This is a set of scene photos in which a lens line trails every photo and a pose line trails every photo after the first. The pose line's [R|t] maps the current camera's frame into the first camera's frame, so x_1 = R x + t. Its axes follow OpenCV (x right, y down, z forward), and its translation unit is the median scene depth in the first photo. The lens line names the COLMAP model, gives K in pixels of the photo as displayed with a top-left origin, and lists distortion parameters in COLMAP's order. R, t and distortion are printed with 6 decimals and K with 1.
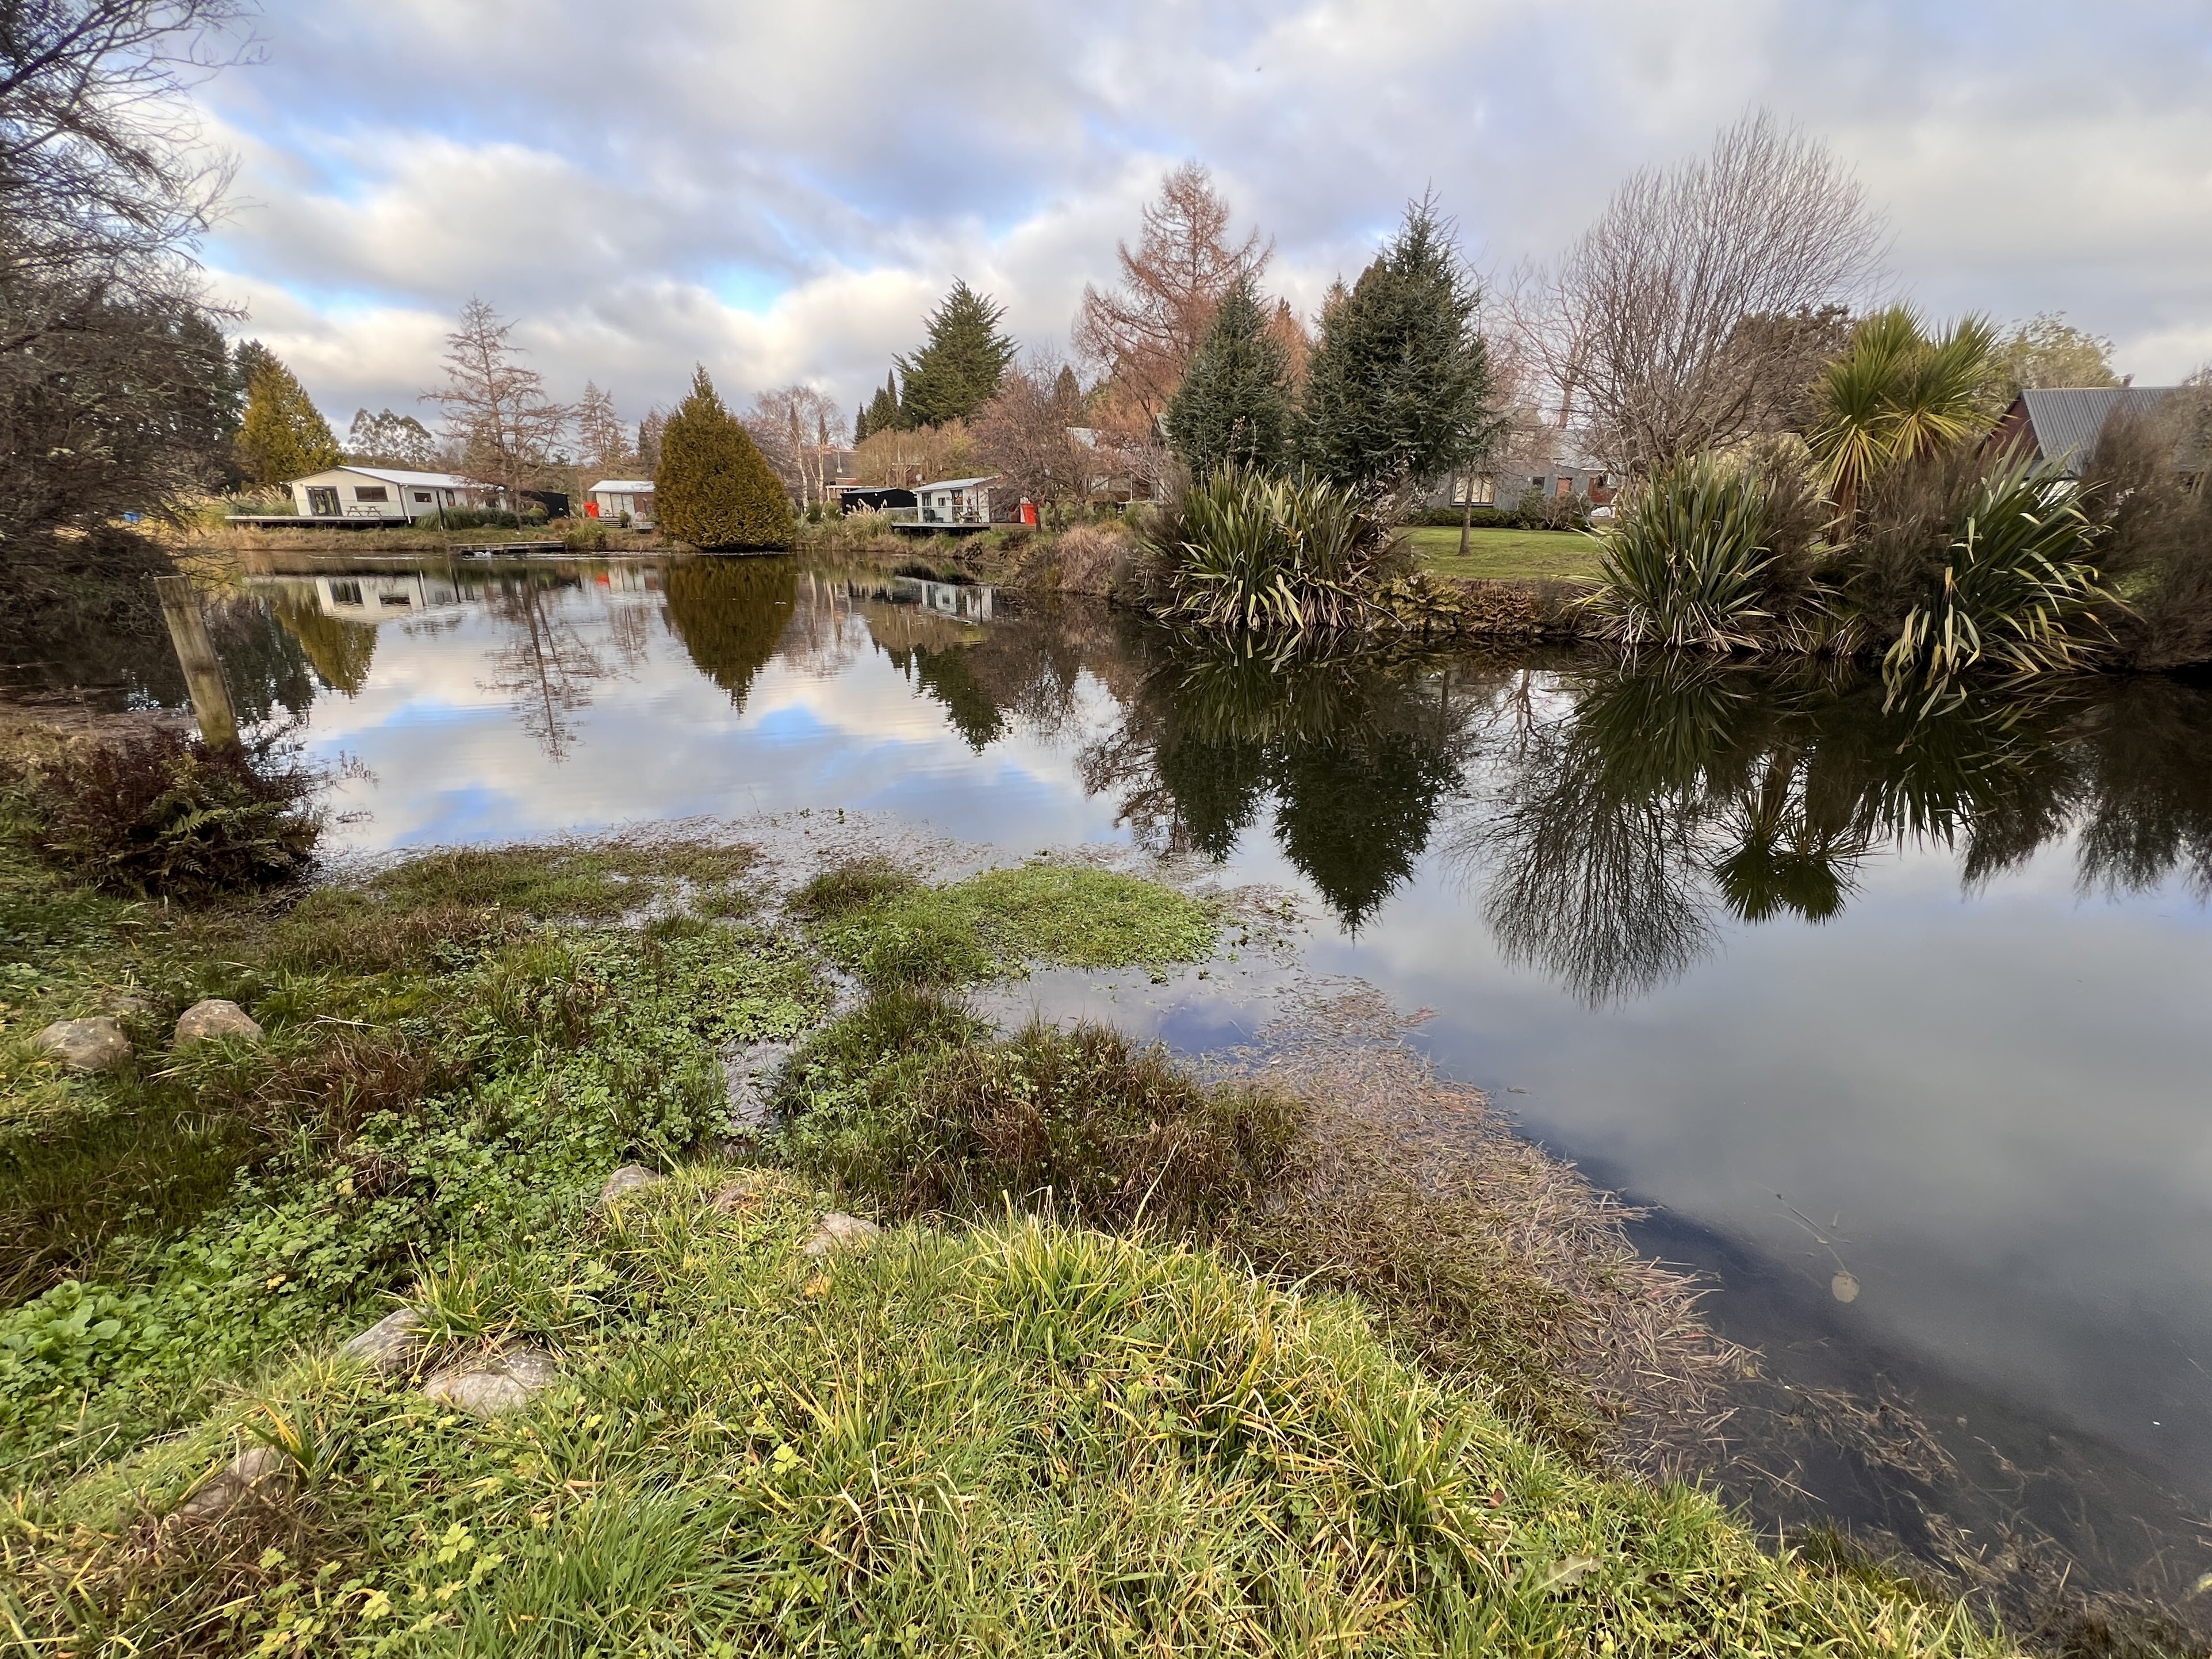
lens RADIAL K [[940.6, 0, 1106.0], [0, 940.6, 829.5], [0, 0, 1]] dist [-0.002289, -0.000127]
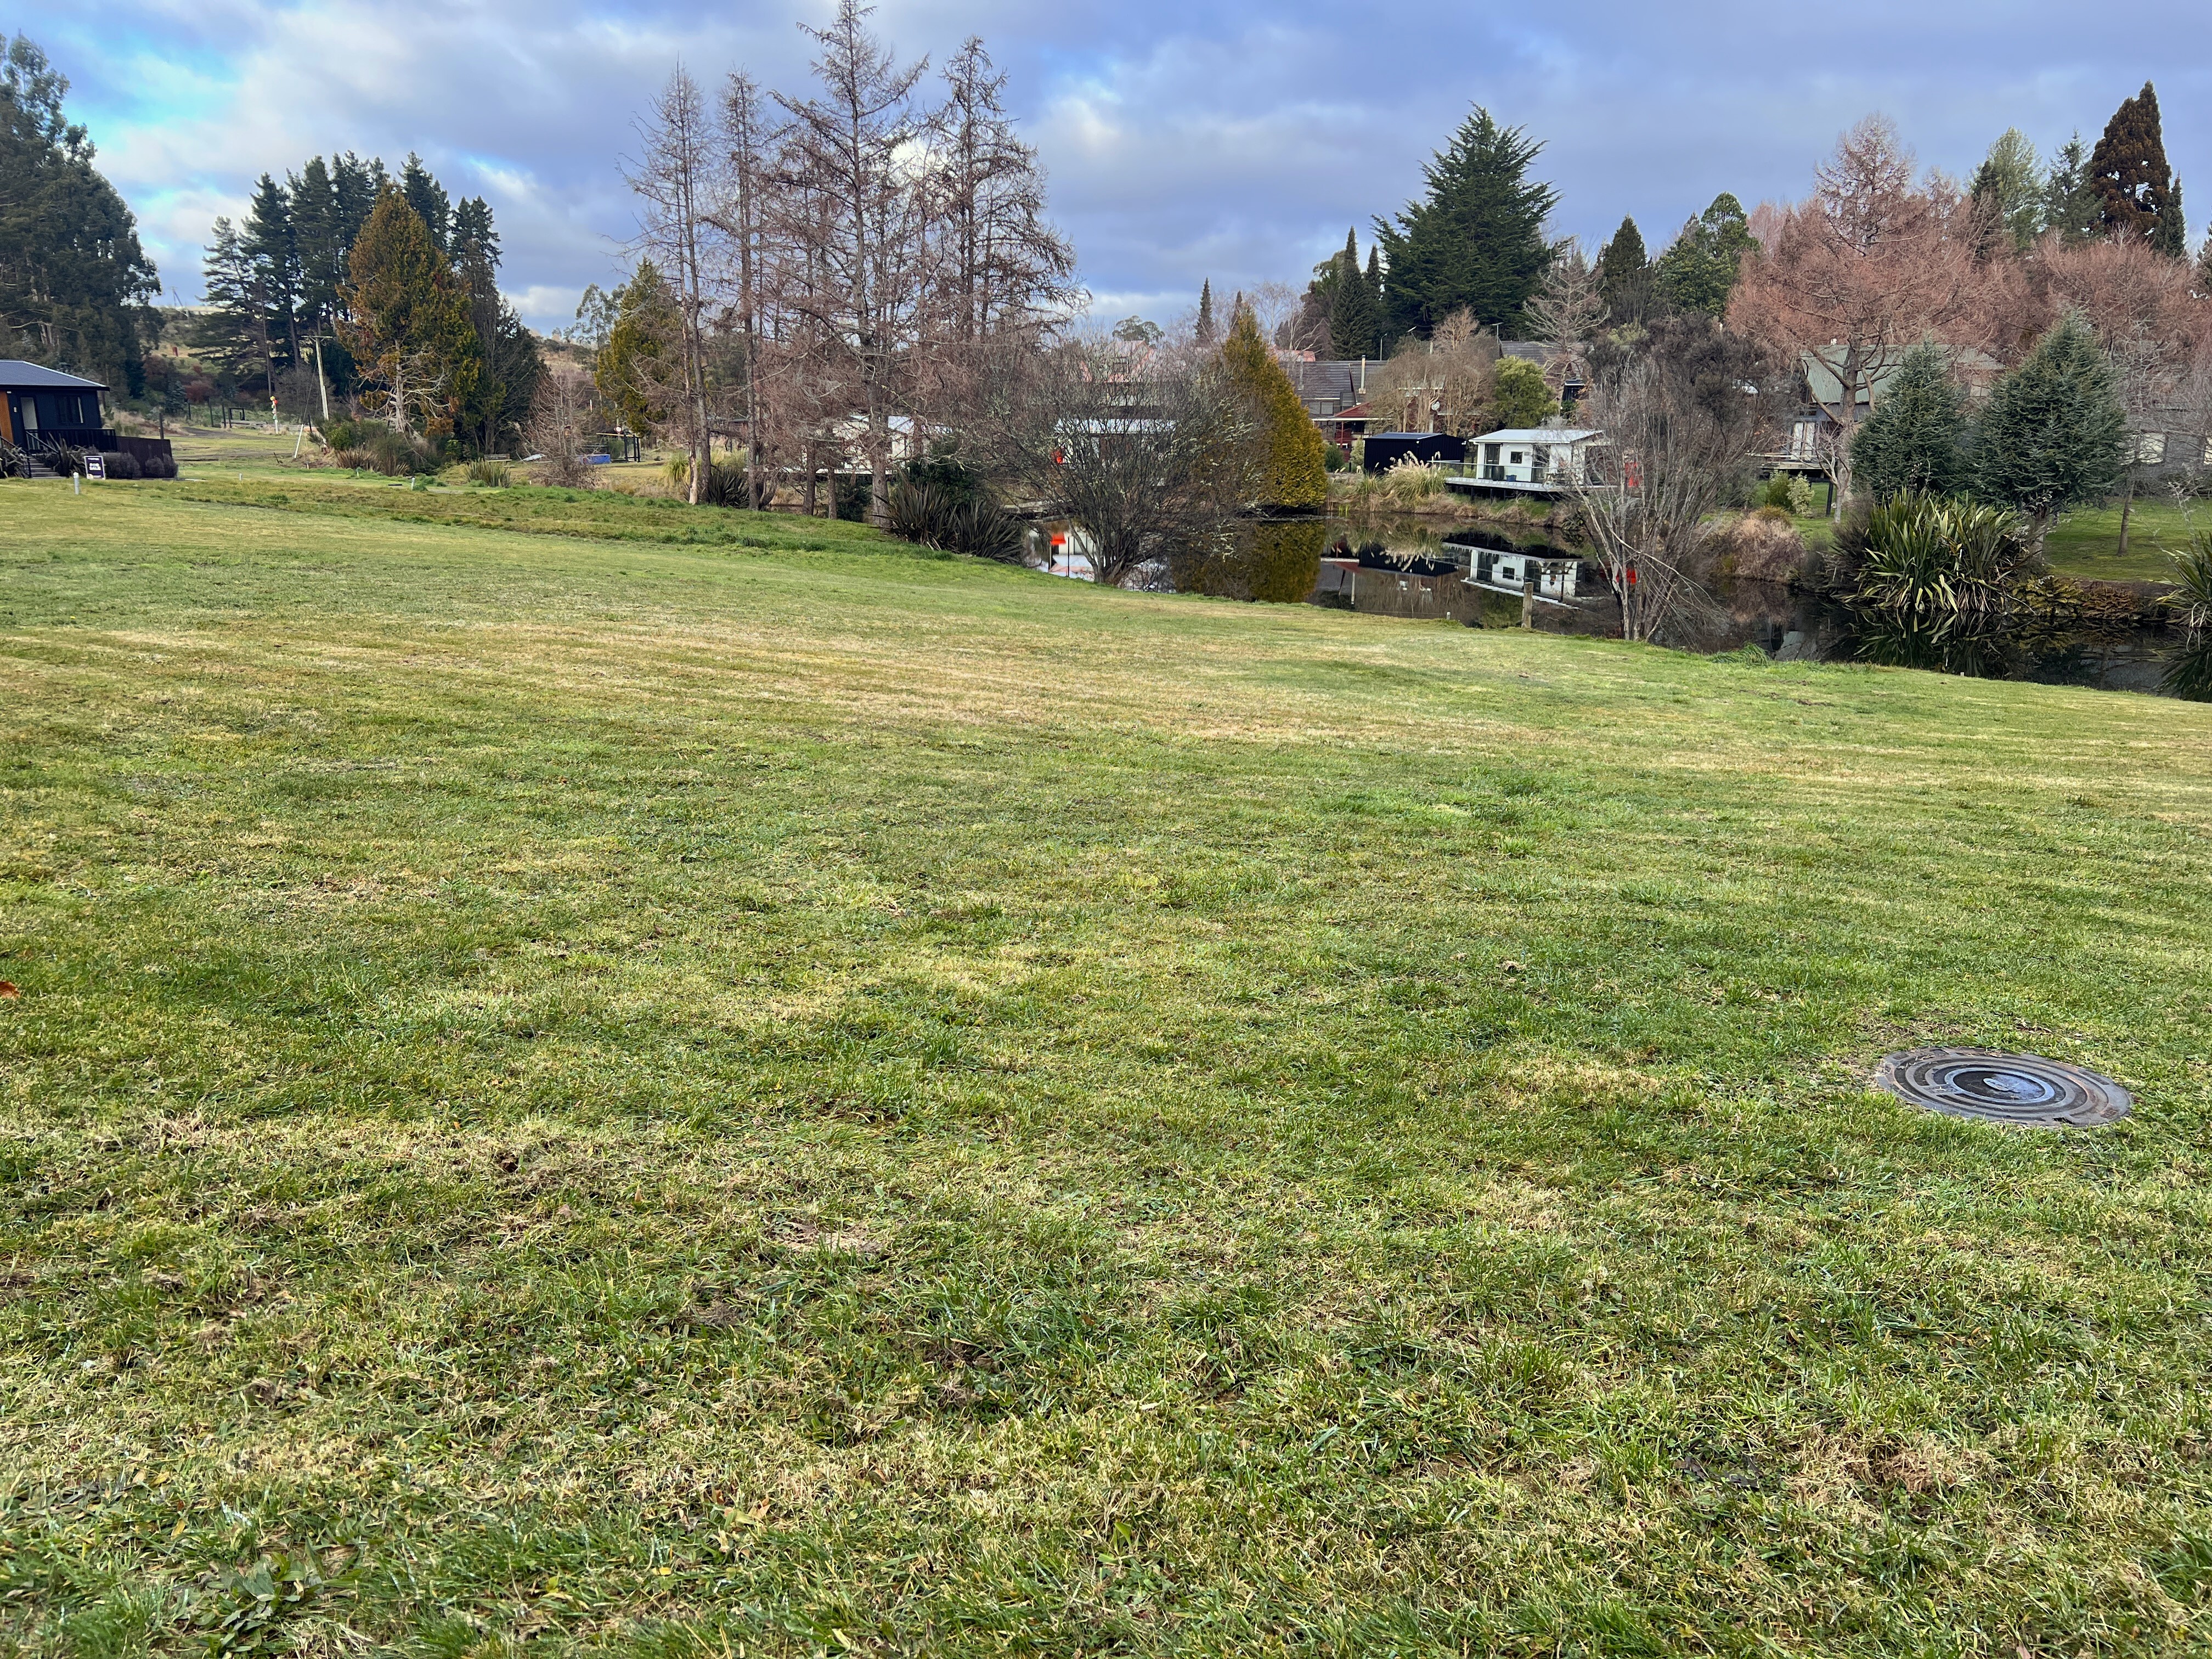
lens RADIAL K [[1670.6, 0, 1106.0], [0, 1670.6, 829.5], [0, 0, 1]] dist [0.056028, -0.067720]
pose [[0.957365, 0.064457, -0.281598, -0.082125], [-0.086362, 0.994071, -0.066069, 0.113536], [0.275670, 0.087572, 0.957255, -0.511656]]
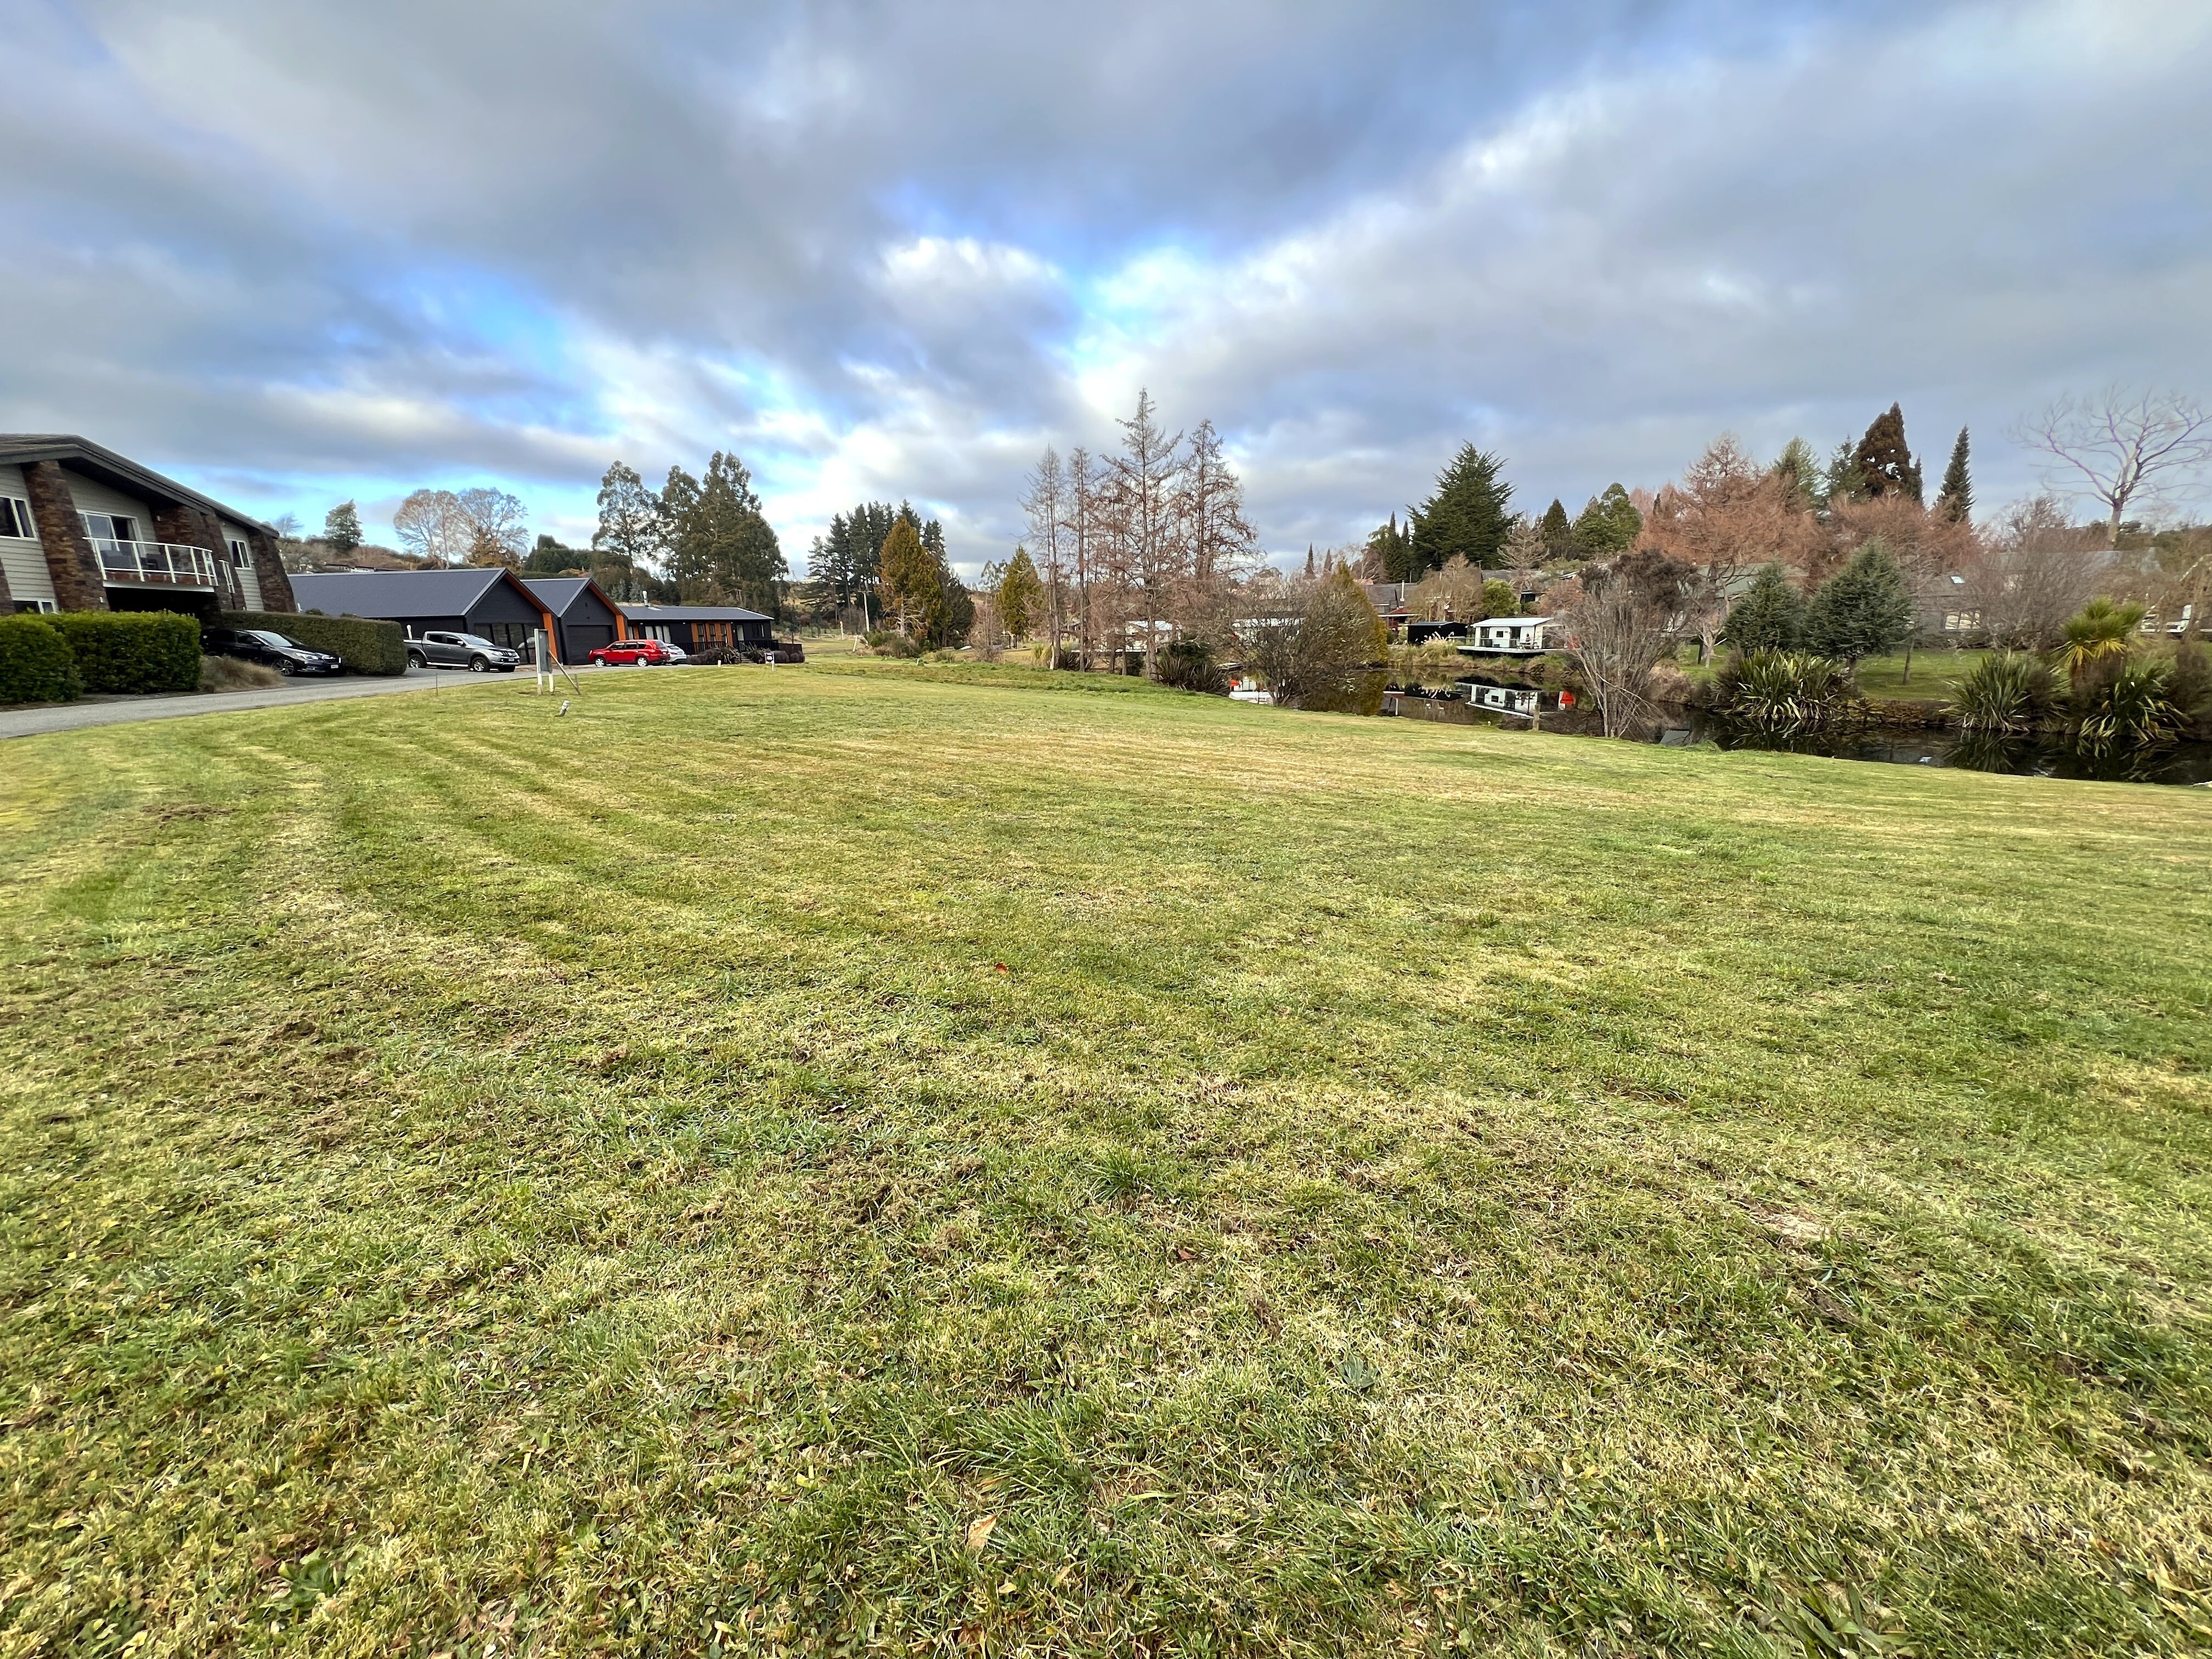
lens RADIAL K [[884.6, 0, 1094.1], [0, 884.6, 824.3], [0, 0, 1]] dist [-0.001382, -0.000376]
pose [[0.895032, 0.069536, -0.440547, -0.112733], [-0.108735, 0.991987, -0.064335, 0.112750], [0.432544, 0.105484, 0.895421, -0.509072]]
